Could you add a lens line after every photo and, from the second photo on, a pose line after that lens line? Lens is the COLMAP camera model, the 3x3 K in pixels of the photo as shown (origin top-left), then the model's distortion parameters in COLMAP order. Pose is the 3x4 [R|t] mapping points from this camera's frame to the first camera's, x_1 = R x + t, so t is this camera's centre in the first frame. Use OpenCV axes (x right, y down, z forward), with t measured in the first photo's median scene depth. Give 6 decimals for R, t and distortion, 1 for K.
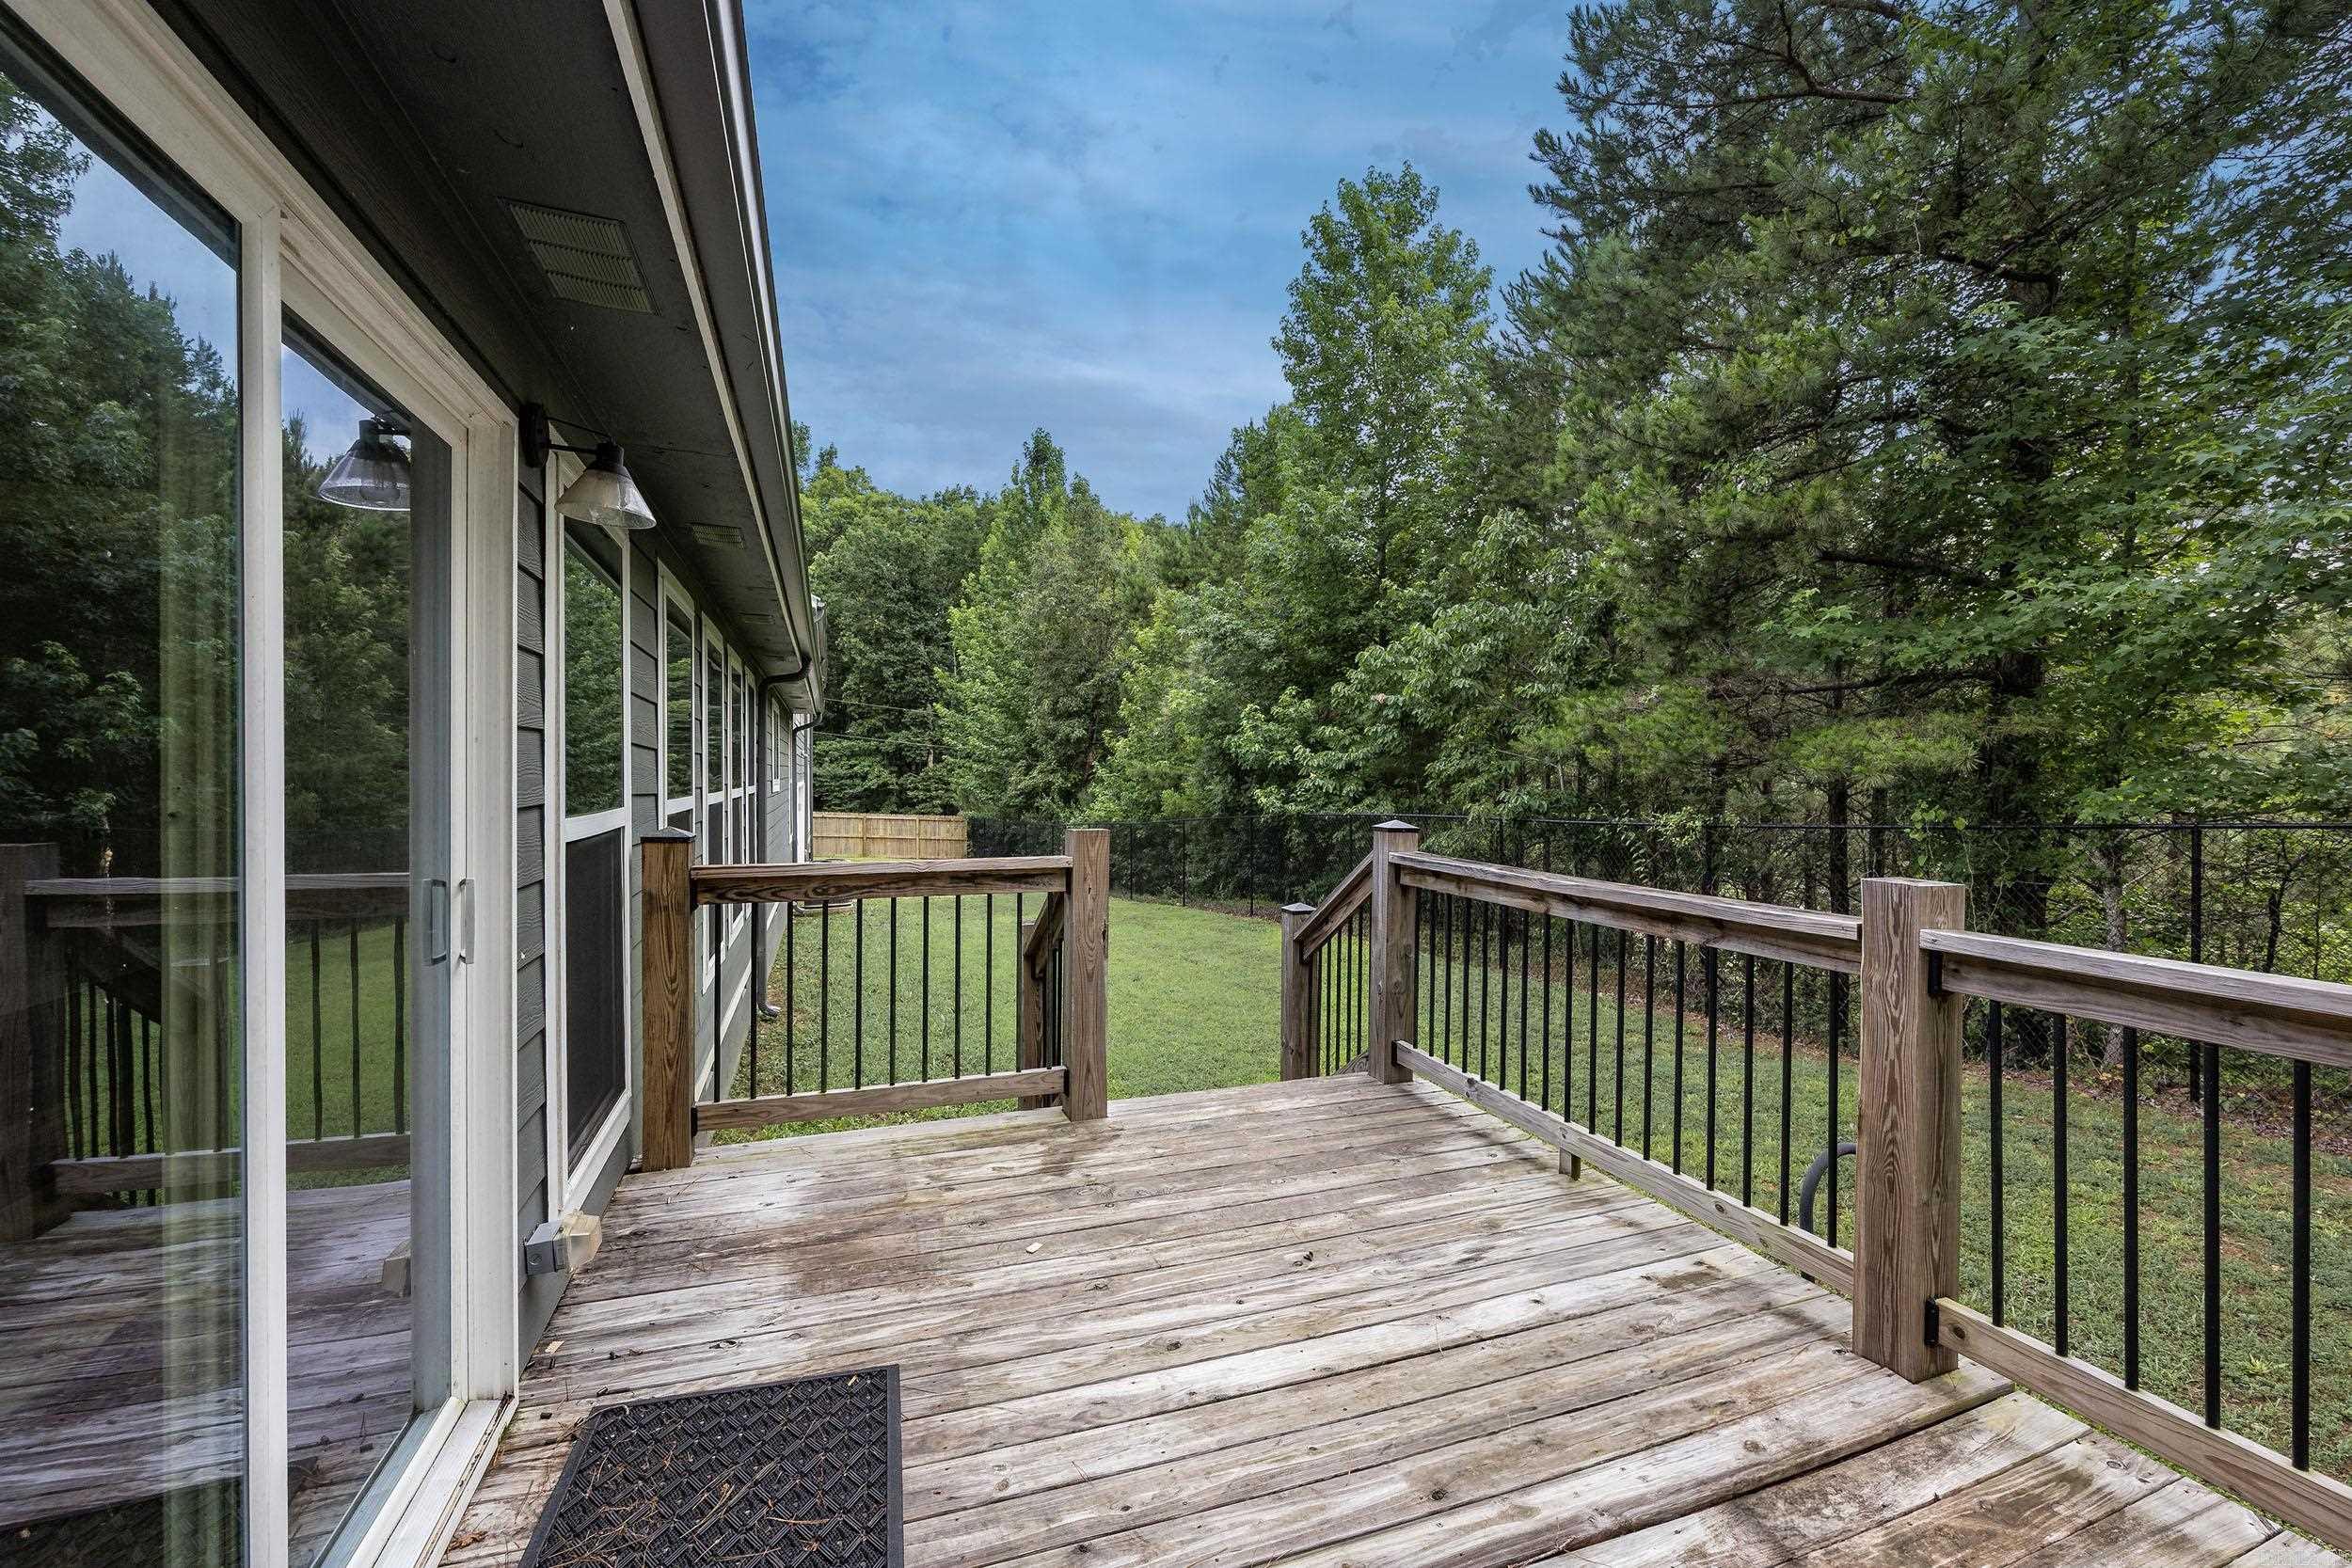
lens RADIAL K [[994.6, 0, 1180.0], [0, 994.6, 780.8], [0, 0, 1]] dist [0.000148, -0.000074]
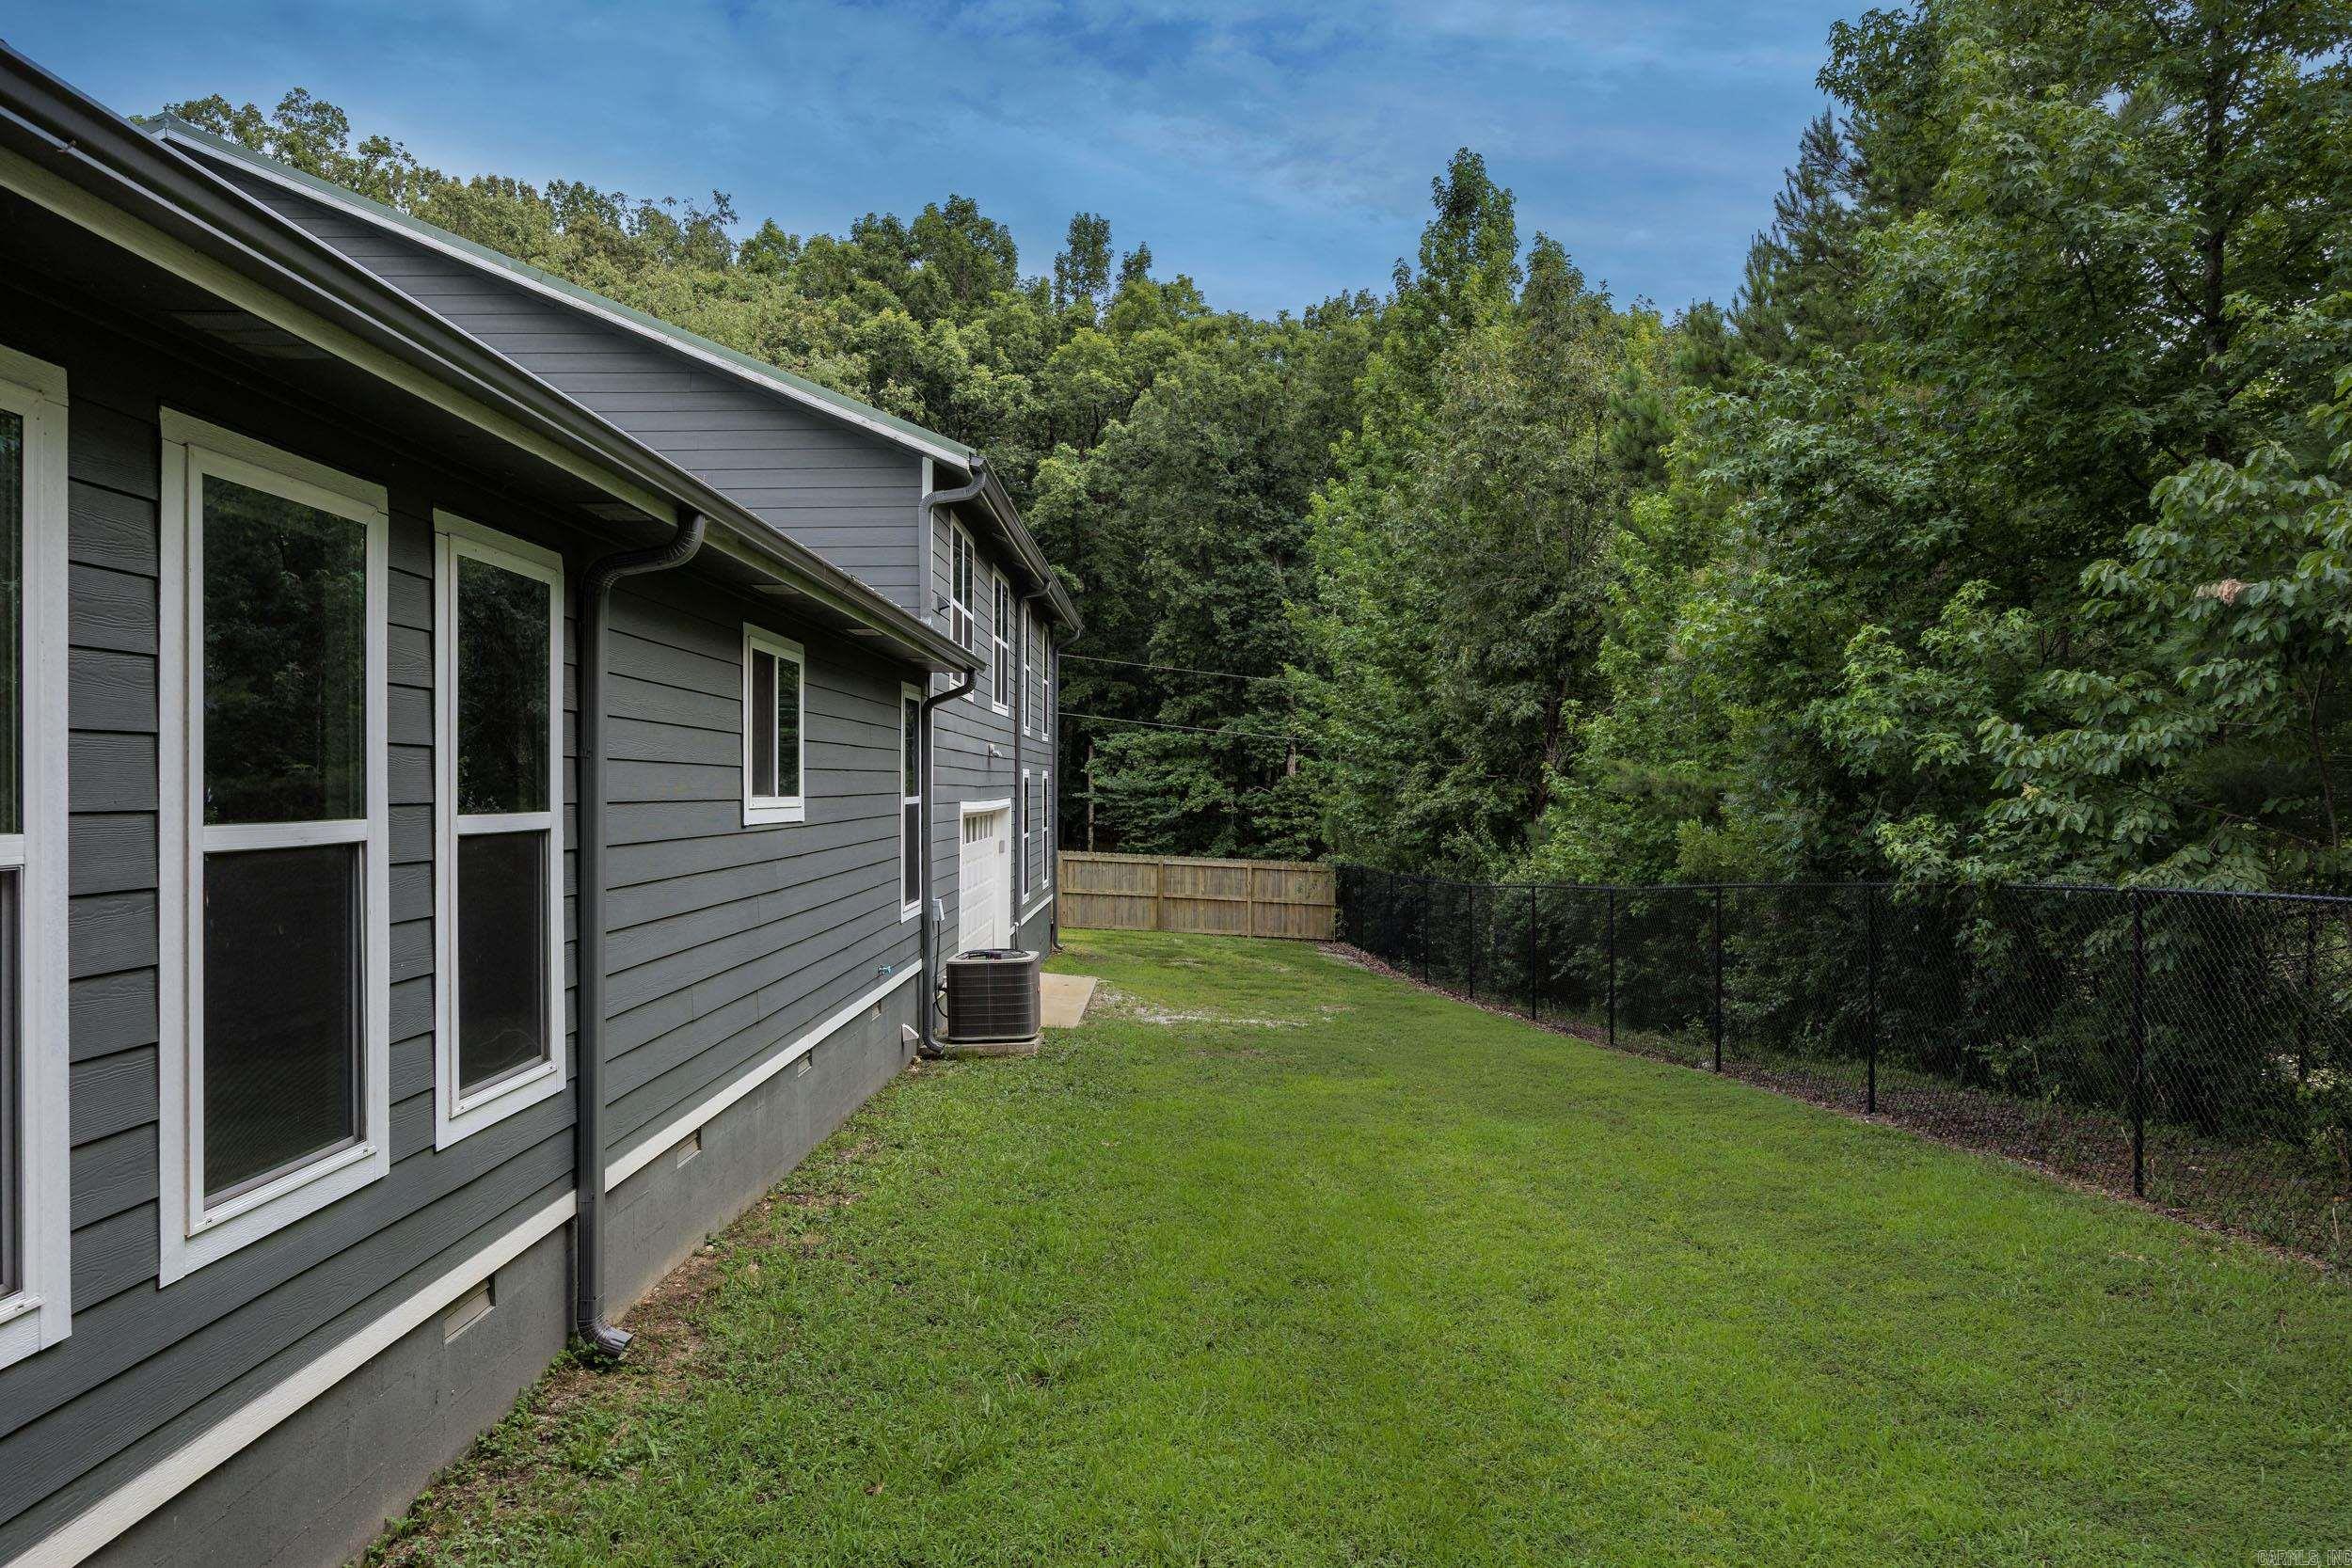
lens RADIAL K [[1670.6, 0, 1172.0], [0, 1670.6, 800.6], [0, 0, 1]] dist [-0.000238, -0.000485]
pose [[0.943855, 0.003058, -0.330346, 0.015224], [-0.002877, 0.999995, 0.001038, -0.000471], [0.330347, -0.000029, 0.943859, 0.130563]]
